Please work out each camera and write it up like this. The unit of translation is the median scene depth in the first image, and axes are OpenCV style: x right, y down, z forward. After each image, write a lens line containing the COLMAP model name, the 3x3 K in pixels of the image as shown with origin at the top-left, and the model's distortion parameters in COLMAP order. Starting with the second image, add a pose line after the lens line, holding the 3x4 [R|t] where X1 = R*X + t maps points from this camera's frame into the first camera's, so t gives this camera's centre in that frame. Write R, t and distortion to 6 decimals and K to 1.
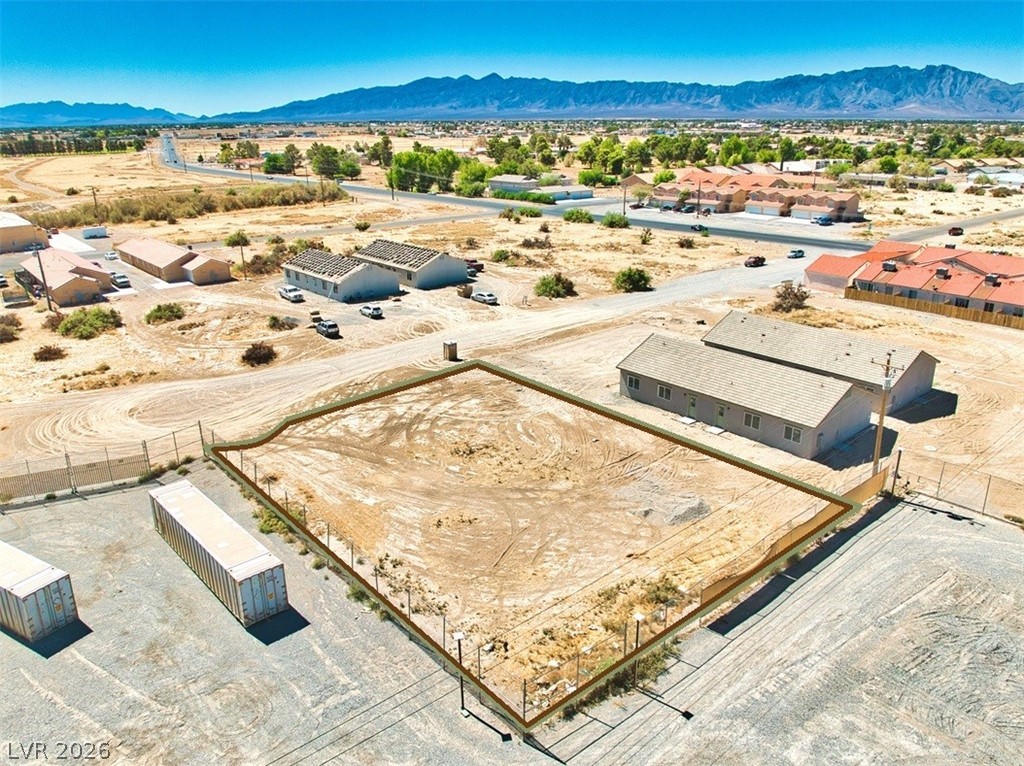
lens RADIAL K [[741.1, 0, 508.5], [0, 741.1, 401.2], [0, 0, 1]] dist [-0.040100, -0.007654]
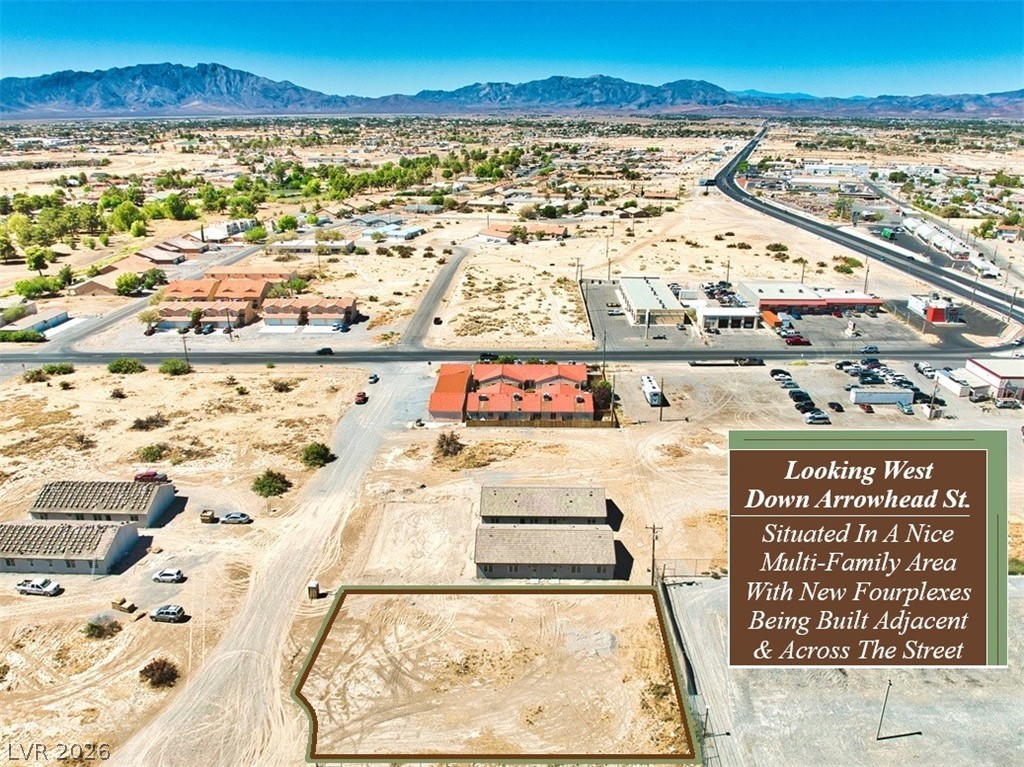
lens RADIAL K [[741.1, 0, 508.5], [0, 741.1, 401.7], [0, 0, 1]] dist [-0.040100, -0.007654]
pose [[0.663769, -0.257696, 0.702142, -0.836102], [0.261775, 0.959438, 0.104659, -0.537348], [-0.700632, 0.114334, 0.704303, -0.151184]]
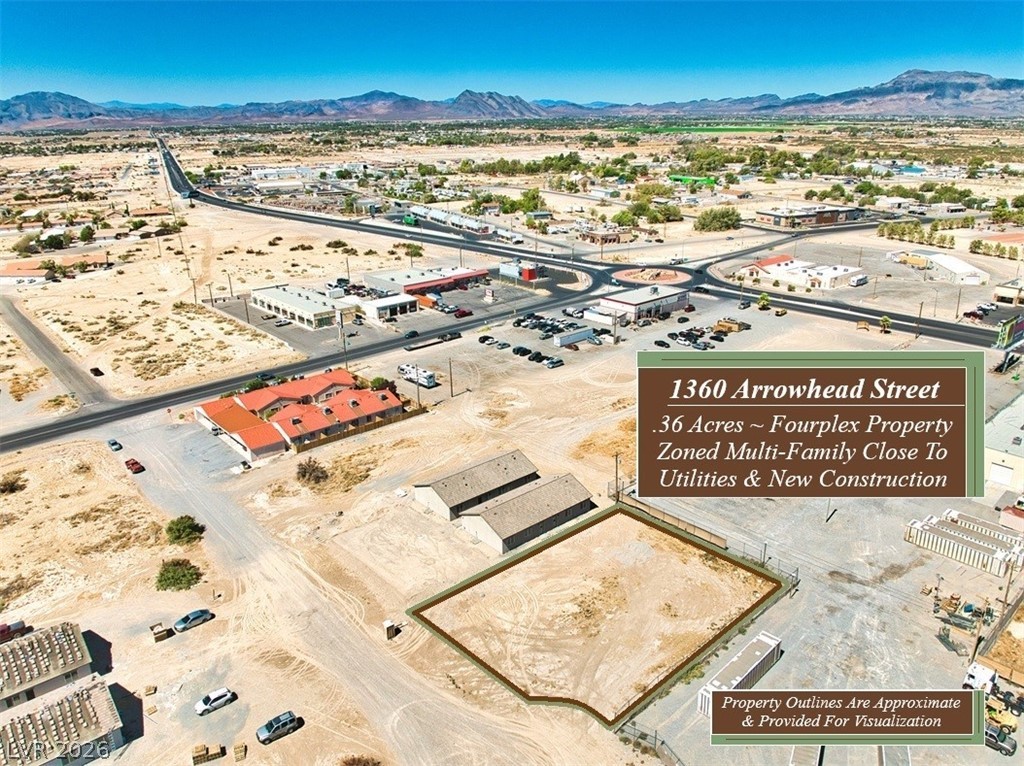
lens RADIAL K [[737.9, 0, 515.2], [0, 737.9, 381.4], [0, 0, 1]] dist [-0.048237, -0.002171]
pose [[-0.022282, -0.322520, 0.946300, -1.345462], [0.374424, 0.874954, 0.307020, -0.886908], [-0.926990, 0.361159, 0.101264, 0.744933]]
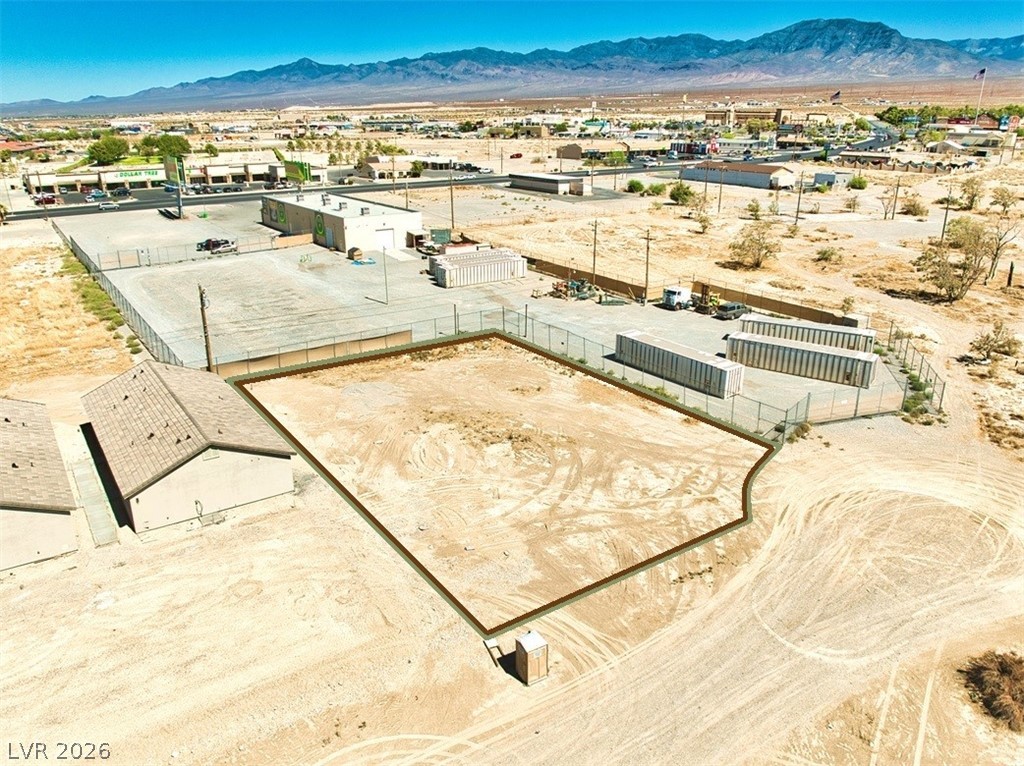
lens RADIAL K [[737.9, 0, 515.2], [0, 737.9, 381.4], [0, 0, 1]] dist [-0.048237, -0.002171]
pose [[-0.995631, -0.021378, 0.090893, -0.135932], [0.043431, 0.755695, 0.653482, -0.593490], [-0.082658, 0.654574, -0.751465, 1.581382]]
